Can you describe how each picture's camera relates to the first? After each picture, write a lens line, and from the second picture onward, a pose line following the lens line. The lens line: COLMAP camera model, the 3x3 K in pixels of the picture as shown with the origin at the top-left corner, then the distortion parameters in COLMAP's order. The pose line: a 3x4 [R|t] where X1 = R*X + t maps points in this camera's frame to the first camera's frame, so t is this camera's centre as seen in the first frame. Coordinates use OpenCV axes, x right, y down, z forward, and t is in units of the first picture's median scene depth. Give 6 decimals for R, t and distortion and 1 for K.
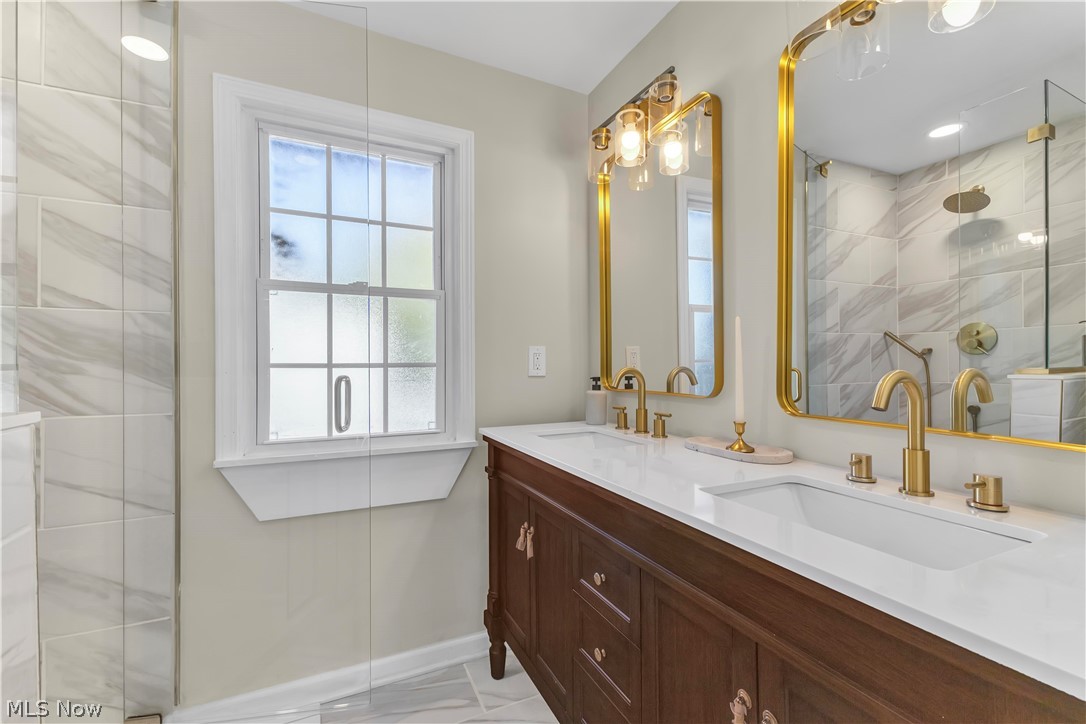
lens RADIAL K [[471.1, 0, 545.4], [0, 471.1, 361.0], [0, 0, 1]] dist [0.009427, -0.000191]
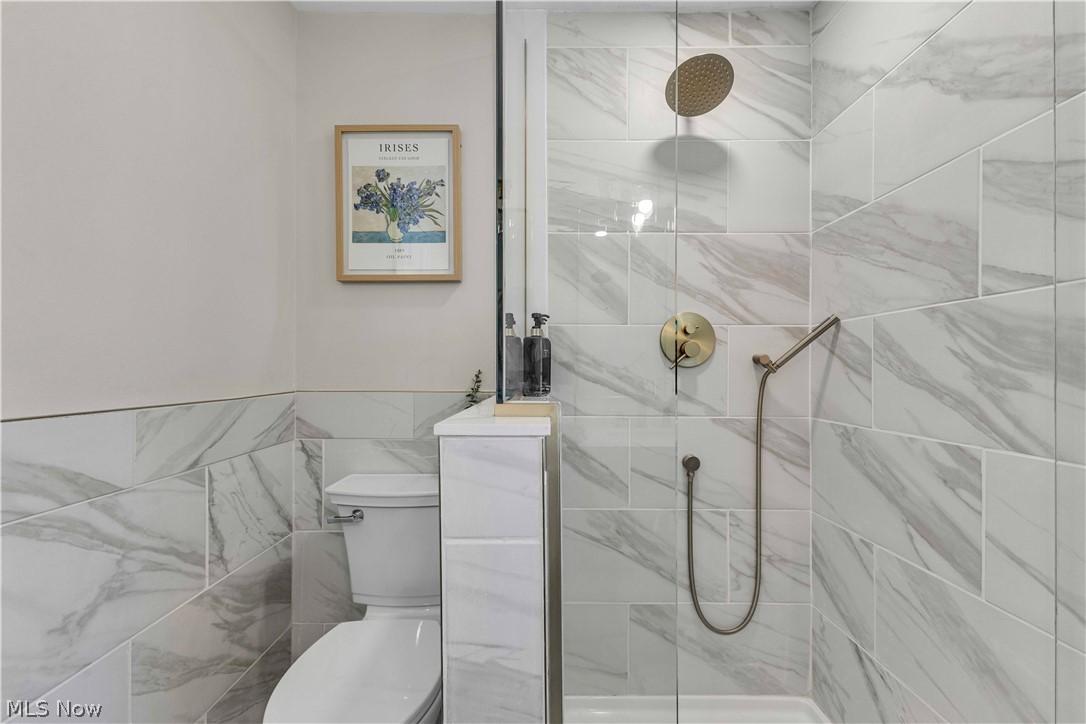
lens RADIAL K [[471.1, 0, 542.8], [0, 471.1, 370.0], [0, 0, 1]] dist [0.009427, -0.000191]
pose [[-0.426232, 0.003329, -0.904608, -0.107291], [0.001096, 0.999994, 0.003163, -0.002957], [0.904613, 0.000357, -0.426234, 0.695796]]
